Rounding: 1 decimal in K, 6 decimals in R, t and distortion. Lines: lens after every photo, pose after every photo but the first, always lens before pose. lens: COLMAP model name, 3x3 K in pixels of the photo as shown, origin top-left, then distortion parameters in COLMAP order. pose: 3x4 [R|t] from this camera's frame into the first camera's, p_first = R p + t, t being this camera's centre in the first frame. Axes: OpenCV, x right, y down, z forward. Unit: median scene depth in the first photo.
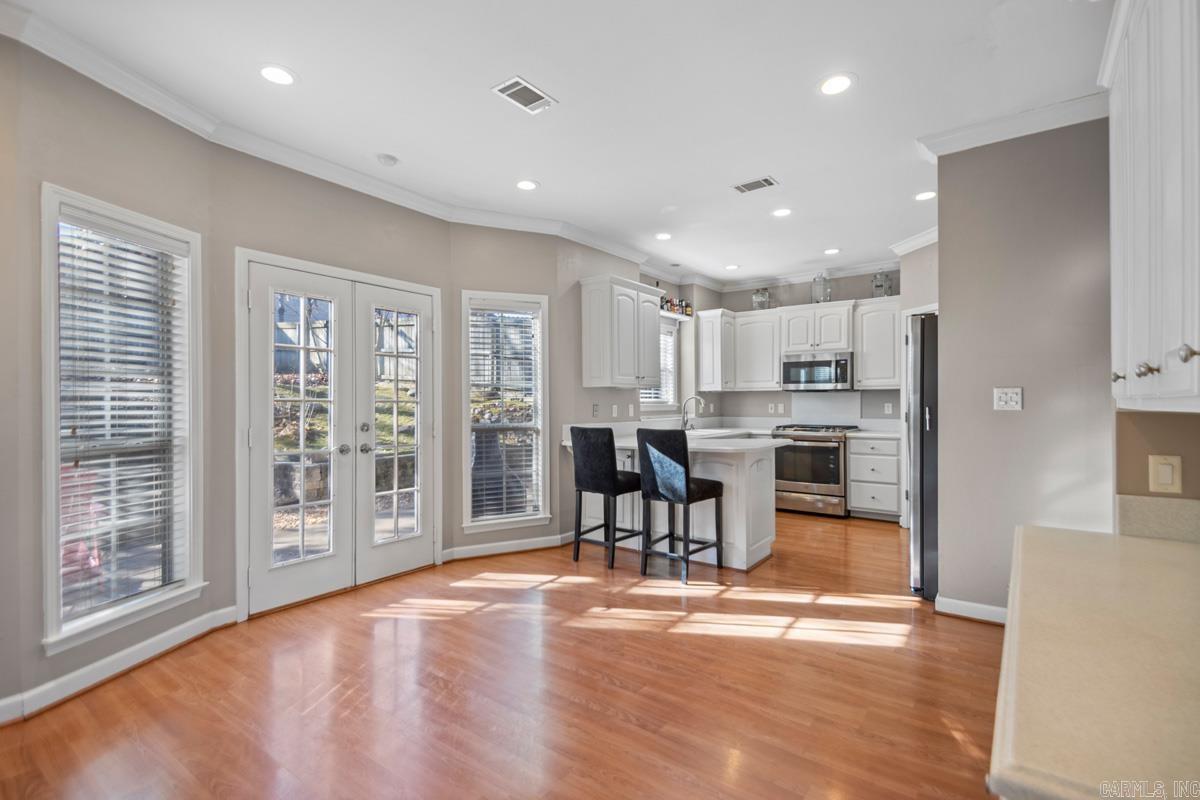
lens RADIAL K [[560.4, 0, 604.2], [0, 560.4, 404.6], [0, 0, 1]] dist [0.027151, 0.000003]
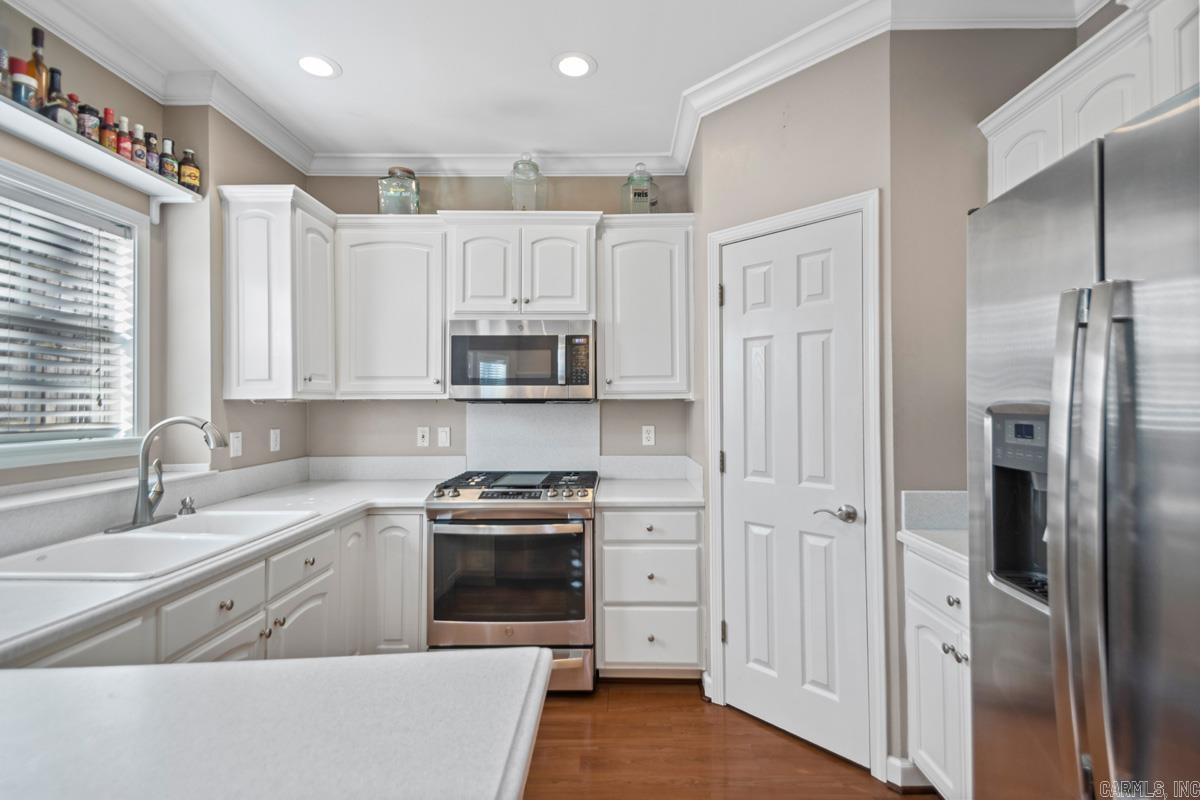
lens RADIAL K [[558.5, 0, 615.6], [0, 558.5, 396.7], [0, 0, 1]] dist [0.035847, -0.017886]
pose [[0.804055, 0.009027, 0.594487, 0.179249], [0.003174, 0.999805, -0.019474, -0.020625], [-0.594547, 0.017546, 0.803870, 0.636557]]
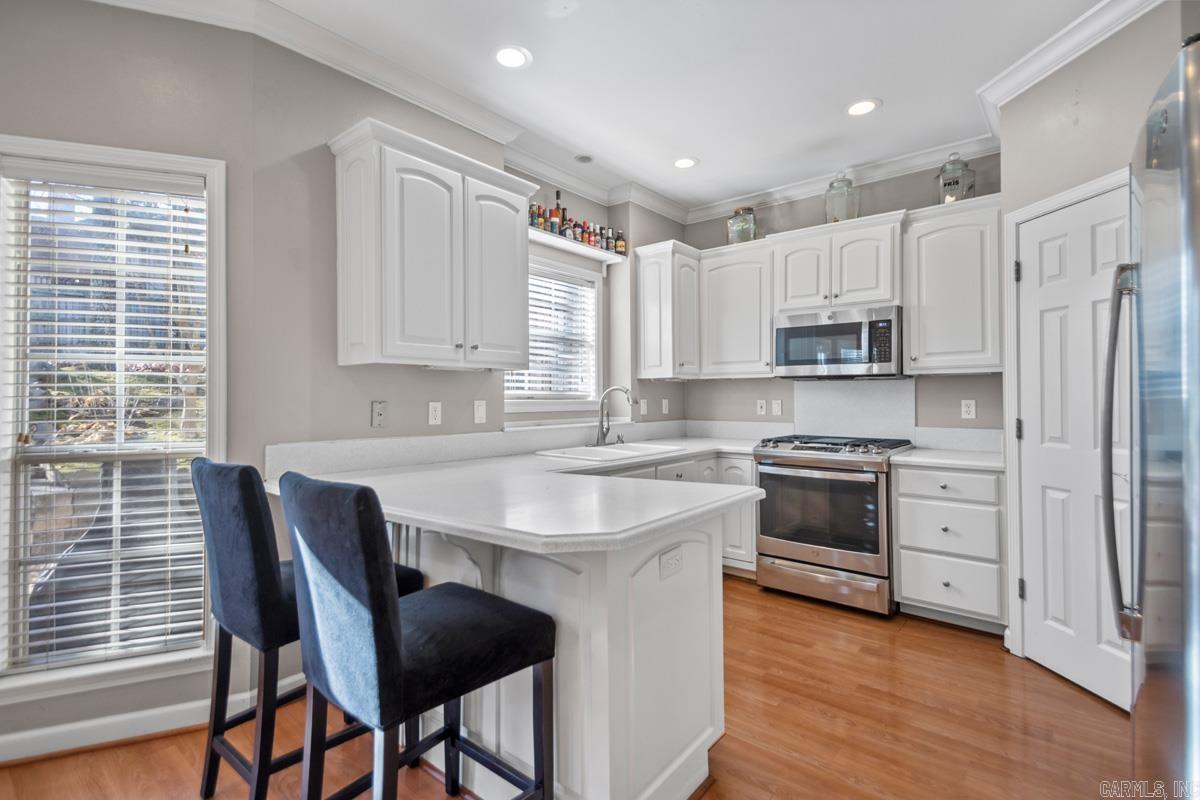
lens RADIAL K [[569.2, 0, 598.3], [0, 569.2, 389.9], [0, 0, 1]] dist [0.027732, -0.000097]
pose [[0.998711, 0.001622, -0.050723, 0.183154], [-0.002451, 0.999864, -0.016291, -0.002064], [0.050690, 0.016394, 0.998580, 0.448480]]
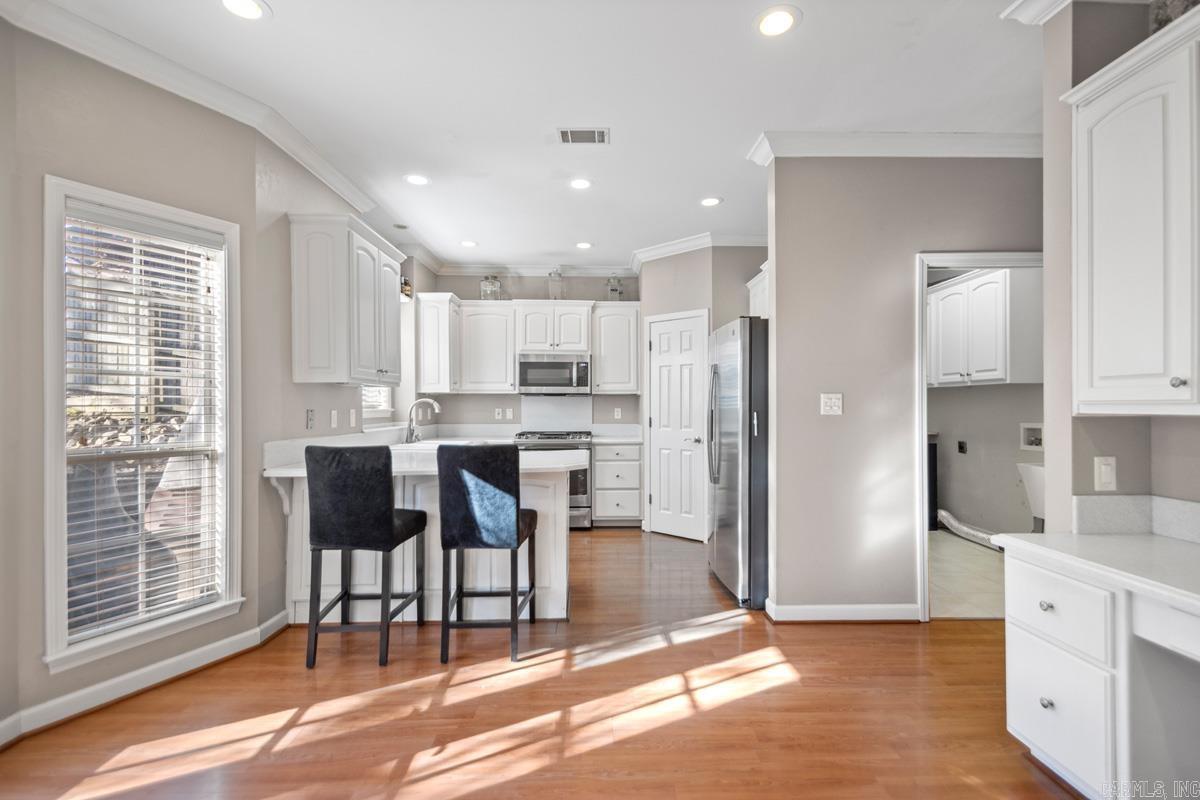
lens RADIAL K [[564.9, 0, 615.5], [0, 564.9, 404.6], [0, 0, 1]] dist [0.028208, -0.000327]
pose [[0.781625, 0.005141, 0.623727, -0.134601], [0.000221, 0.999964, -0.008519, -0.000014], [-0.623748, 0.006797, 0.781596, 0.231226]]
